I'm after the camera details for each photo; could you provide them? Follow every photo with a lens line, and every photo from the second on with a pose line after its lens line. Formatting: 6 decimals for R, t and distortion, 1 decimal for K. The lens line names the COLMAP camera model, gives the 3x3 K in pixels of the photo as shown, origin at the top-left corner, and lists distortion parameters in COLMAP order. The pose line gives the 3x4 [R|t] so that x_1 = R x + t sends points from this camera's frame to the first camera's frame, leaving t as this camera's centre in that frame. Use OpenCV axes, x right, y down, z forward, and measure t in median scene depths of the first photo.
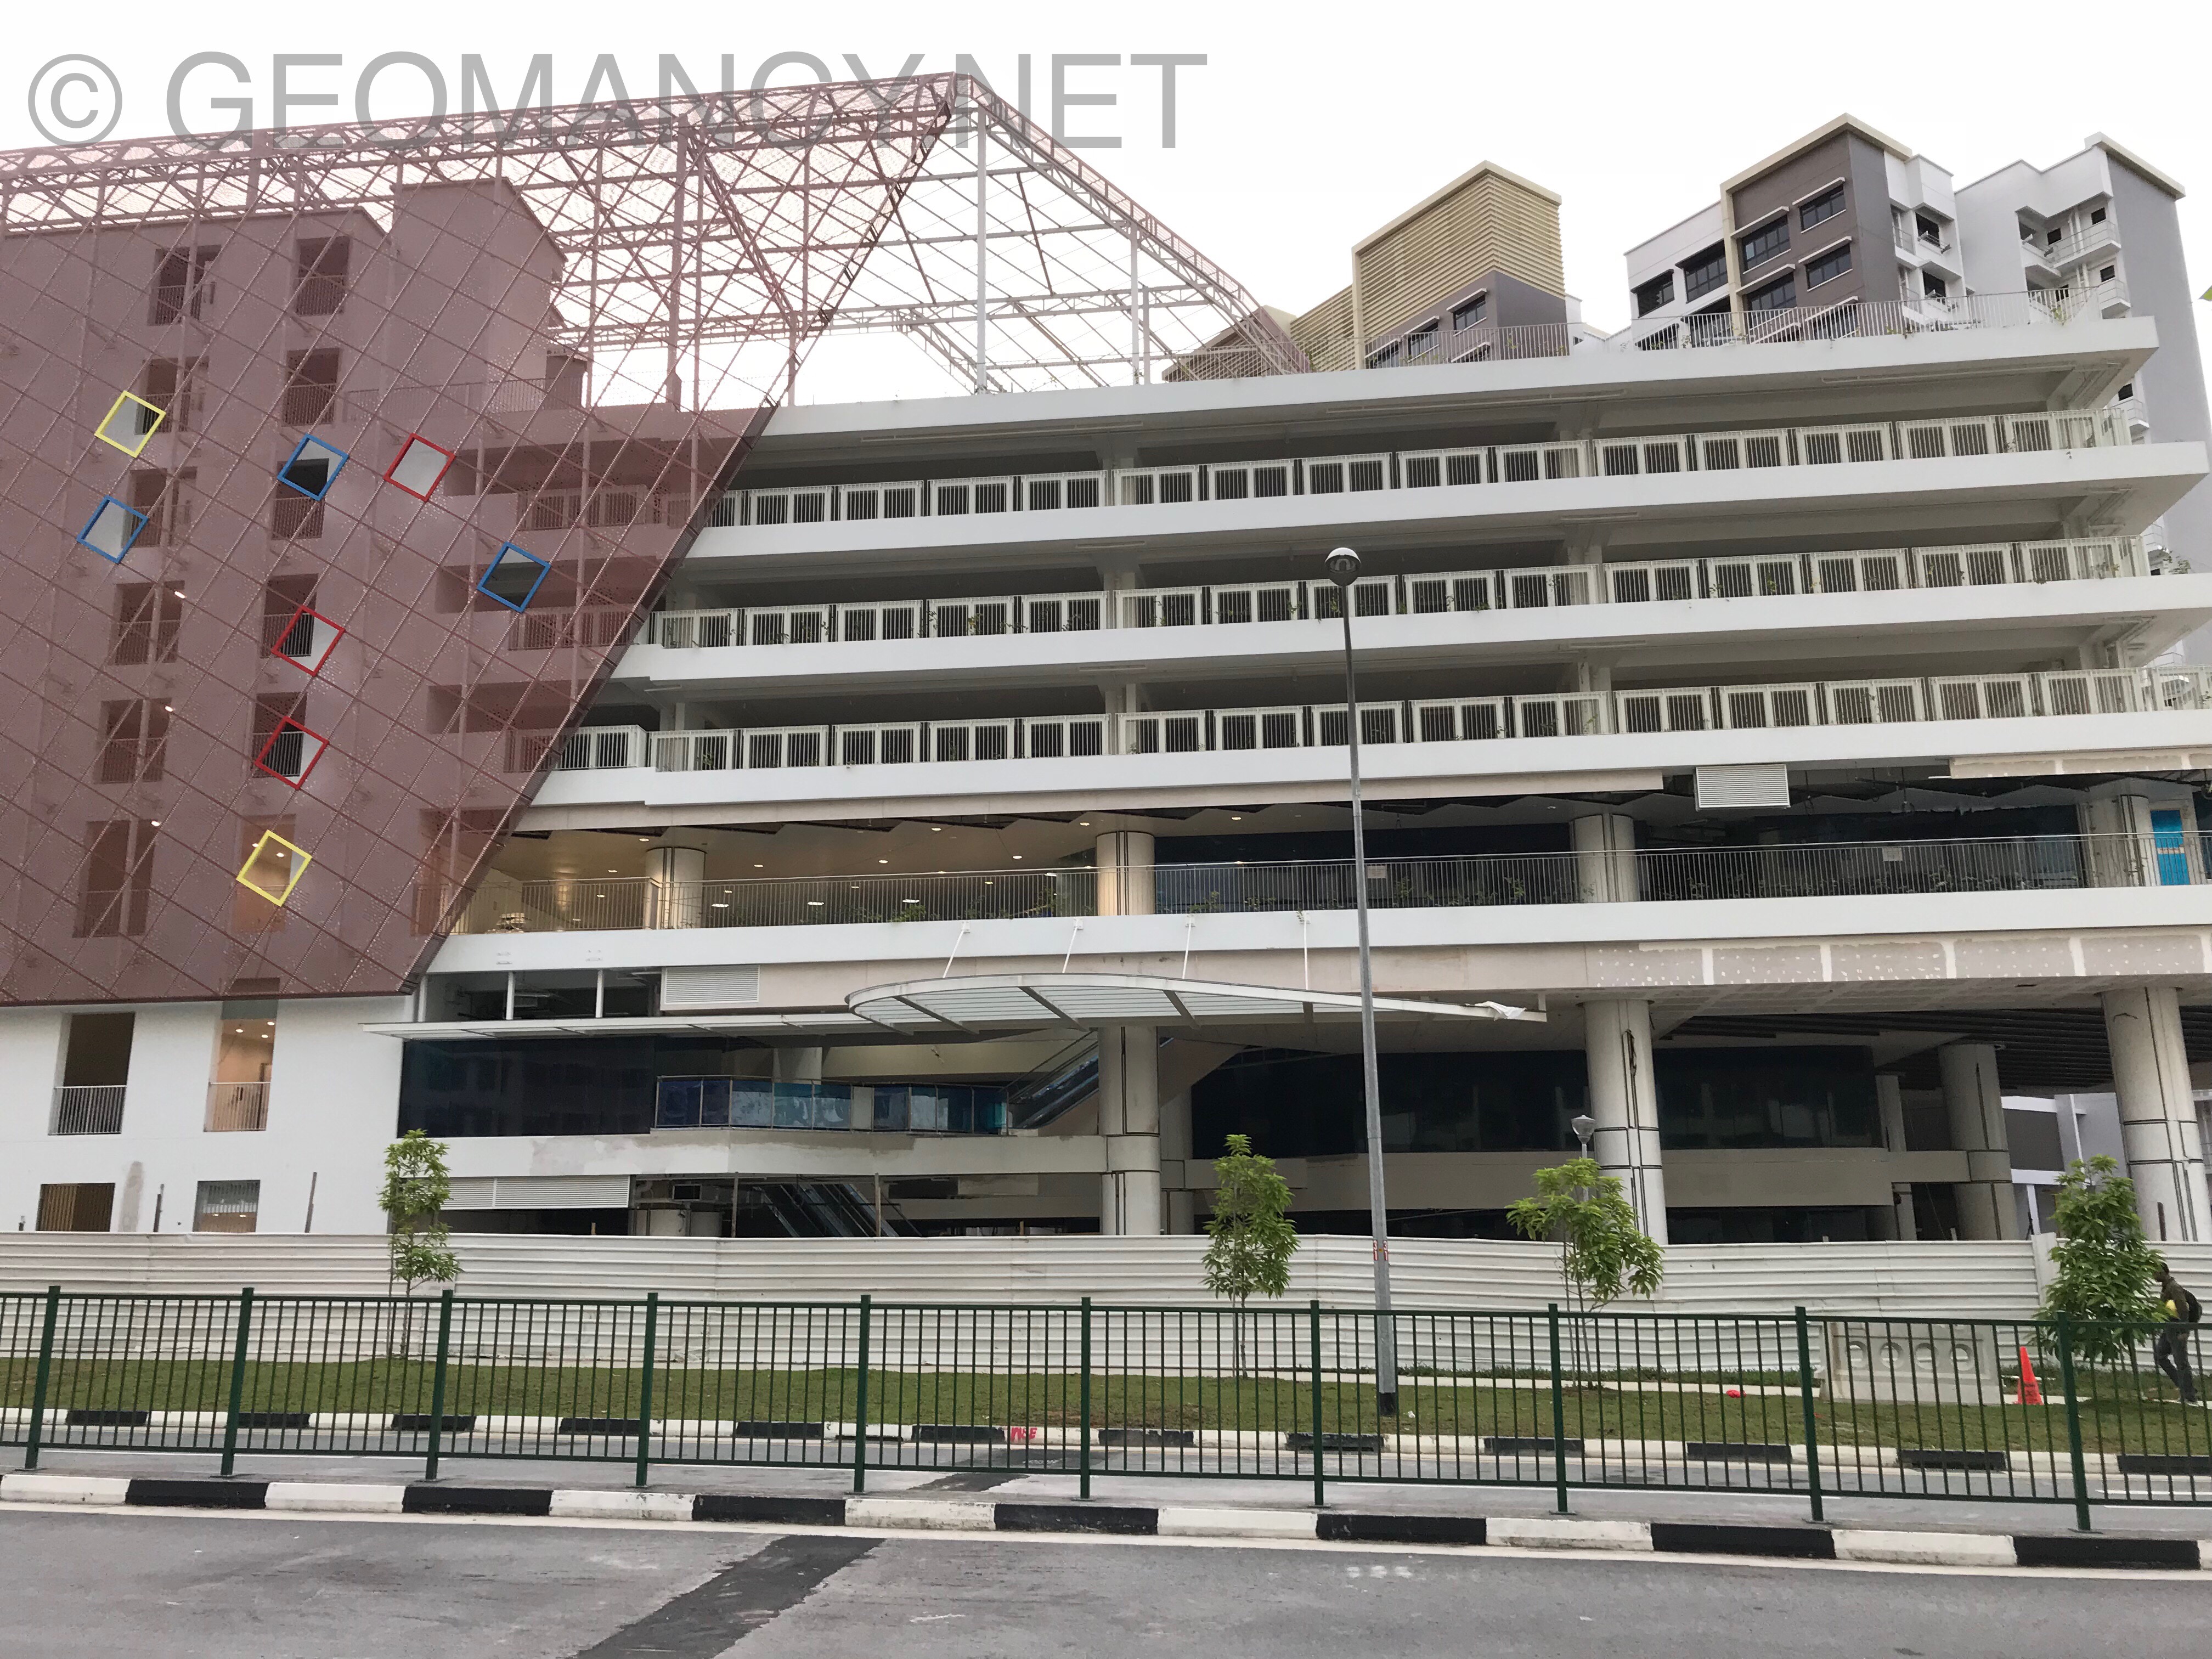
lens RADIAL K [[1821.6, 0, 1093.6], [0, 1821.6, 829.6], [0, 0, 1]] dist [0.037864, -0.051489]
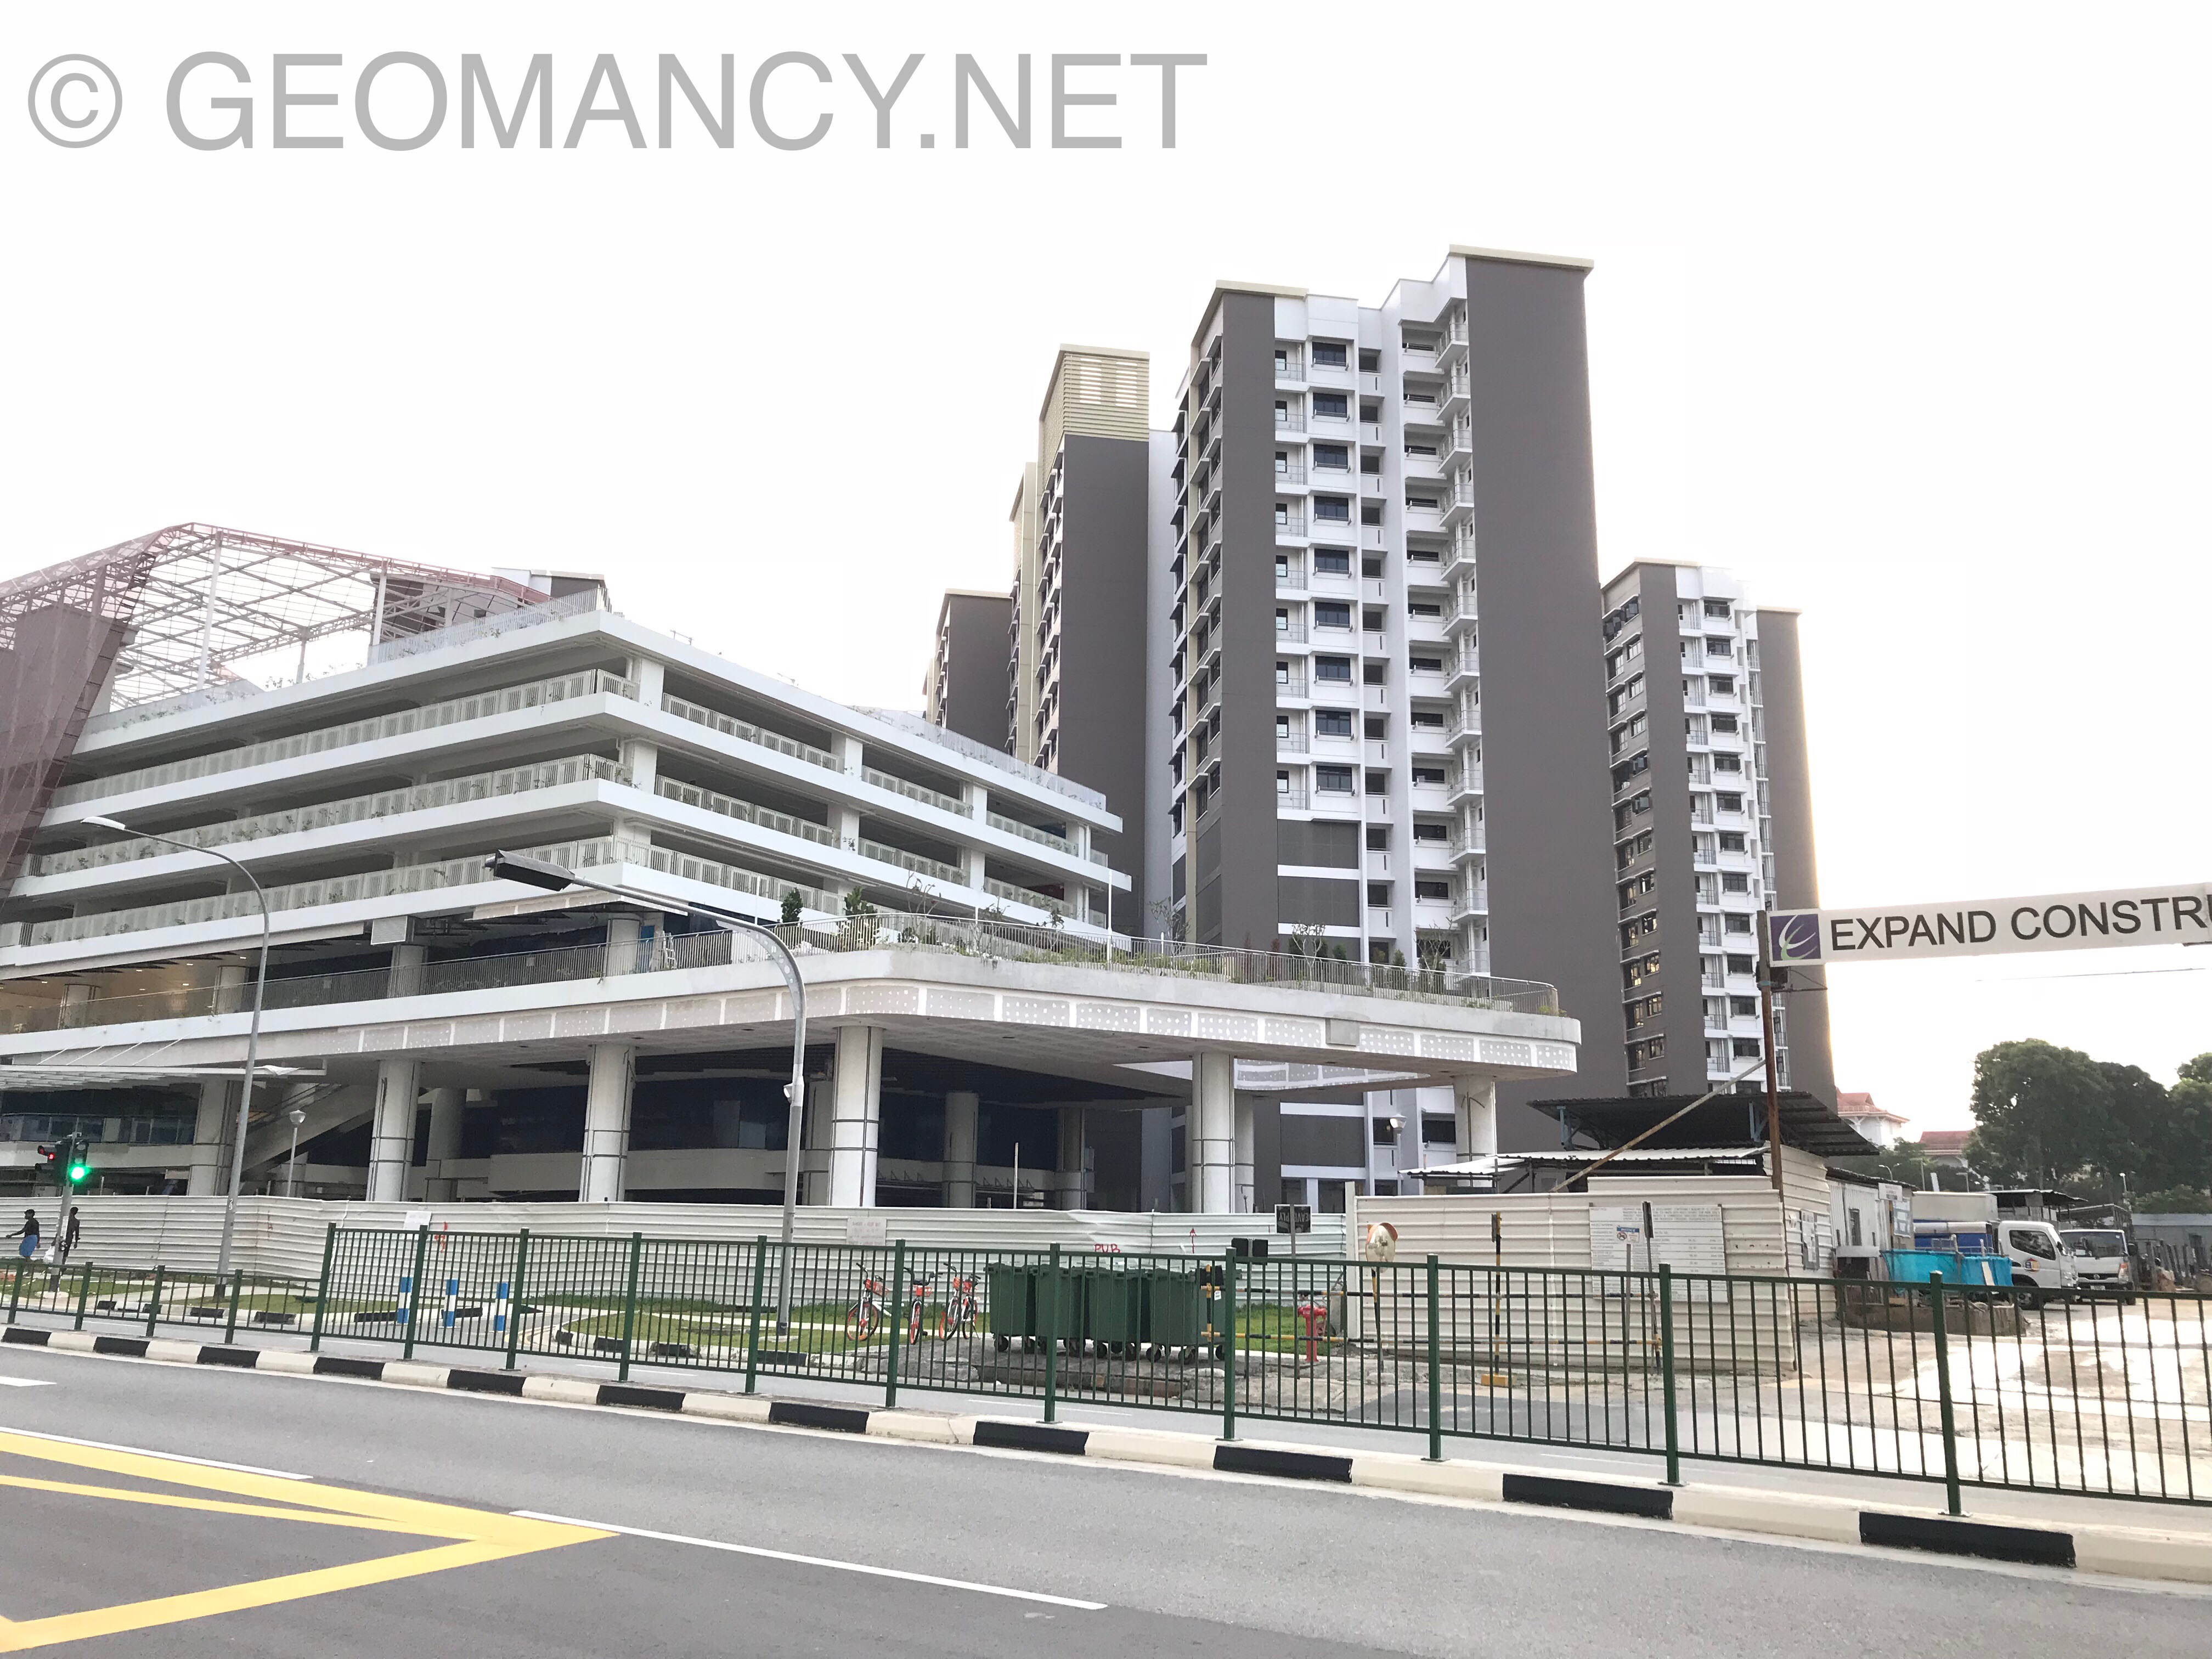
lens RADIAL K [[1821.6, 0, 1104.8], [0, 1821.6, 775.7], [0, 0, 1]] dist [0.037864, -0.051489]
pose [[0.907787, -0.086610, -0.410393, 1.277506], [0.079107, 0.996242, -0.035266, -0.042155], [0.411905, -0.000451, 0.911227, -0.217292]]
